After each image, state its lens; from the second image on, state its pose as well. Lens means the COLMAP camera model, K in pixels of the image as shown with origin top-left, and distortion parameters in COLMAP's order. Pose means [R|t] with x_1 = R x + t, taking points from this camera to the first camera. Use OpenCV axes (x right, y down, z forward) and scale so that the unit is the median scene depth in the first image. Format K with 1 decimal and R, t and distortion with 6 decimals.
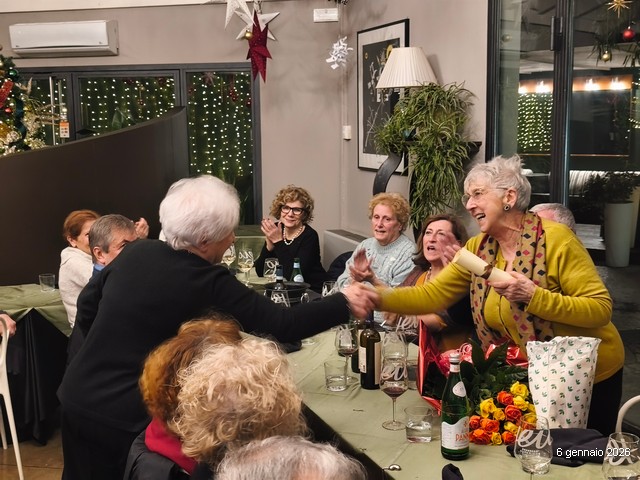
lens RADIAL K [[867.9, 0, 308.3], [0, 867.9, 253.6], [0, 0, 1]] dist [0.171777, -0.466176]
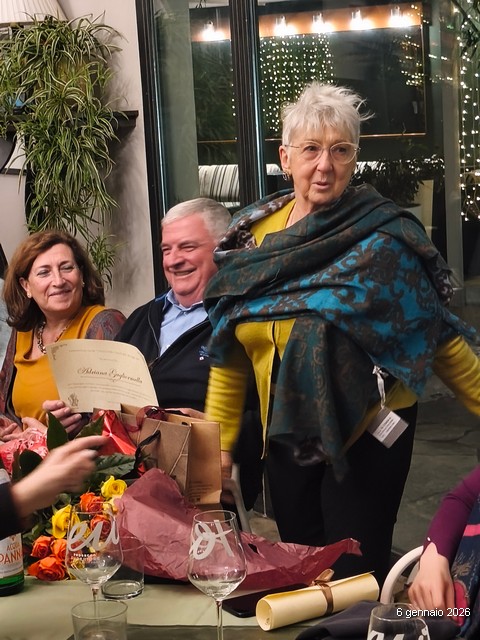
lens RADIAL K [[1521.6, 0, 258.0], [0, 1521.6, 289.6], [0, 0, 1]] dist [0.232949, -0.431615]
pose [[0.977621, -0.065157, 0.200031, 0.048377], [0.070408, 0.997333, -0.019247, 0.017838], [-0.198243, 0.032900, 0.979601, -0.040282]]
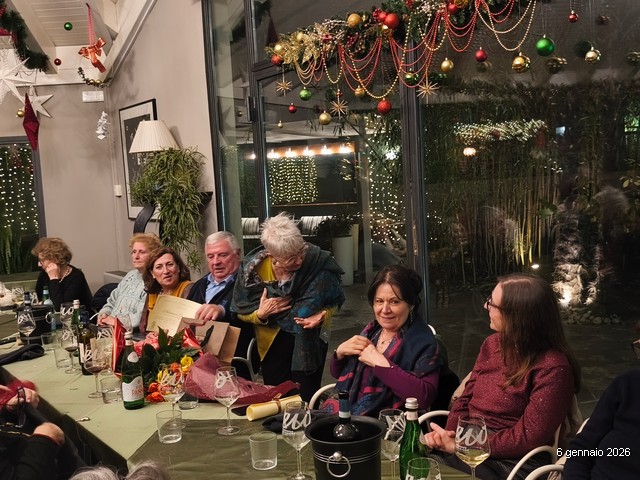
lens RADIAL K [[741.6, 0, 319.4], [0, 741.6, 245.3], [0, 0, 1]] dist [0.185395, -0.509431]
pose [[0.967155, -0.061355, 0.246670, 0.059883], [0.078685, 0.995031, -0.061012, 0.025219], [-0.241701, 0.078417, 0.967177, -0.081235]]
